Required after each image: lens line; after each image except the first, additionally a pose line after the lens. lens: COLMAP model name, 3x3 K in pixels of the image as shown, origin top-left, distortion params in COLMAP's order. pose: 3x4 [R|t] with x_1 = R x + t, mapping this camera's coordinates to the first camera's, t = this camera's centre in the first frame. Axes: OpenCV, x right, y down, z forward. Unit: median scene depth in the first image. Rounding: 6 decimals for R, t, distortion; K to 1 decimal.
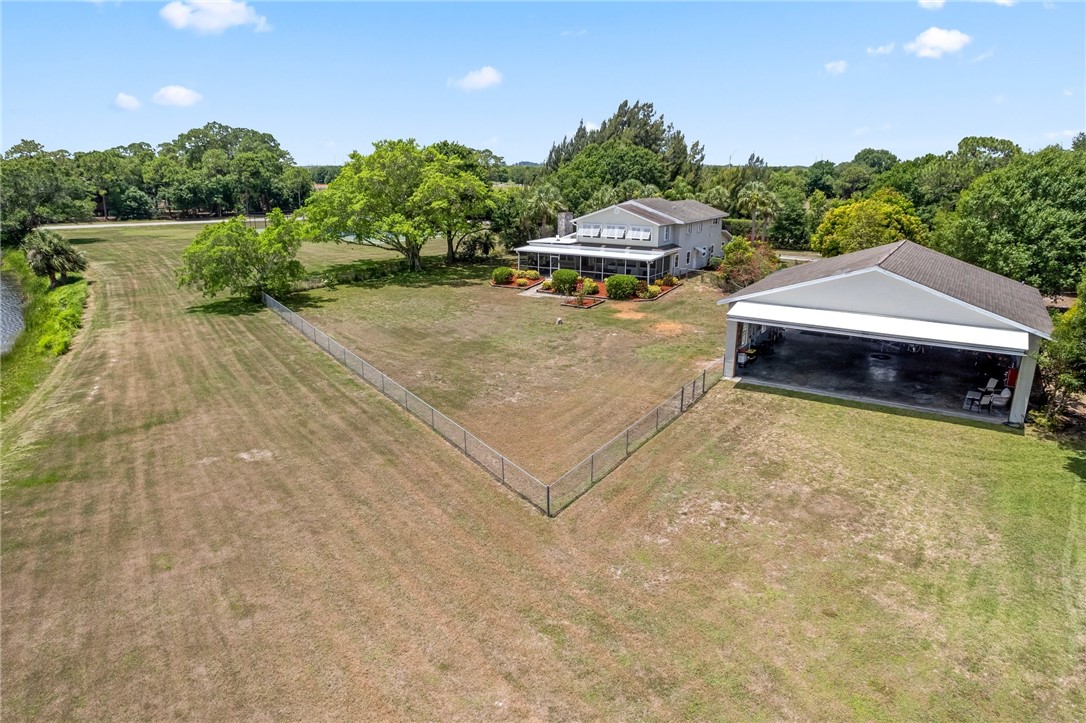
lens RADIAL K [[697.7, 0, 542.4], [0, 697.7, 376.1], [0, 0, 1]] dist [-0.078529, 0.070539]
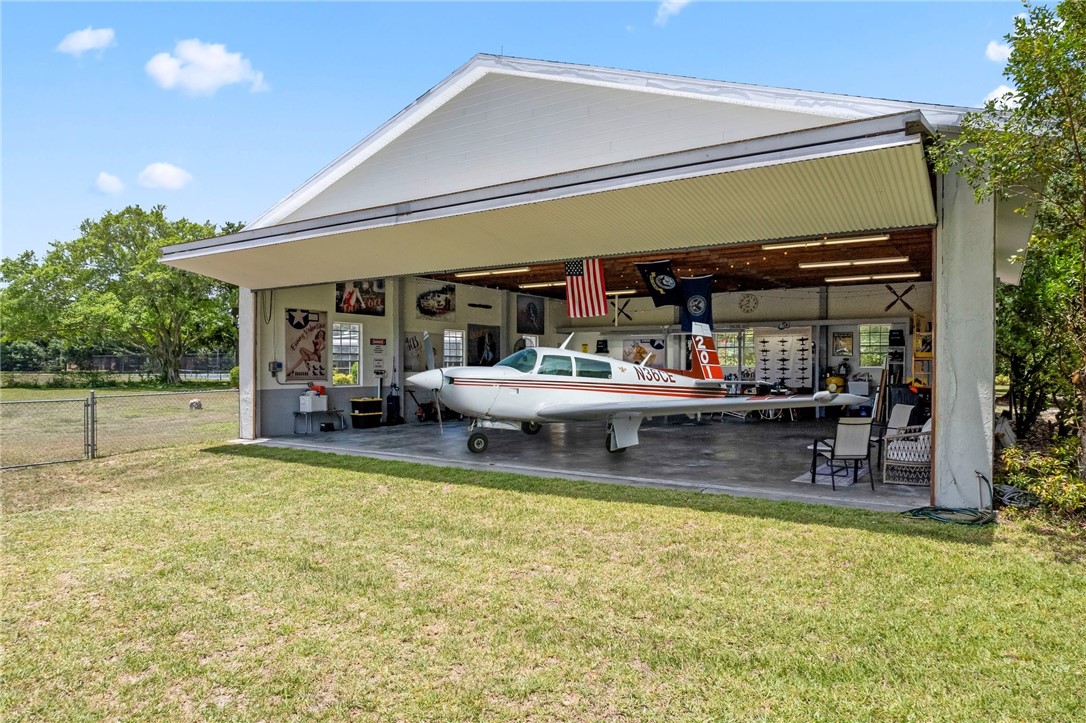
lens RADIAL K [[697.7, 0, 542.4], [0, 697.7, 376.1], [0, 0, 1]] dist [-0.078529, 0.070539]
pose [[0.999577, 0.004695, -0.028706, 0.284540], [-0.012638, 0.958967, -0.283236, 0.048273], [0.026198, 0.283479, 0.958621, 0.386737]]
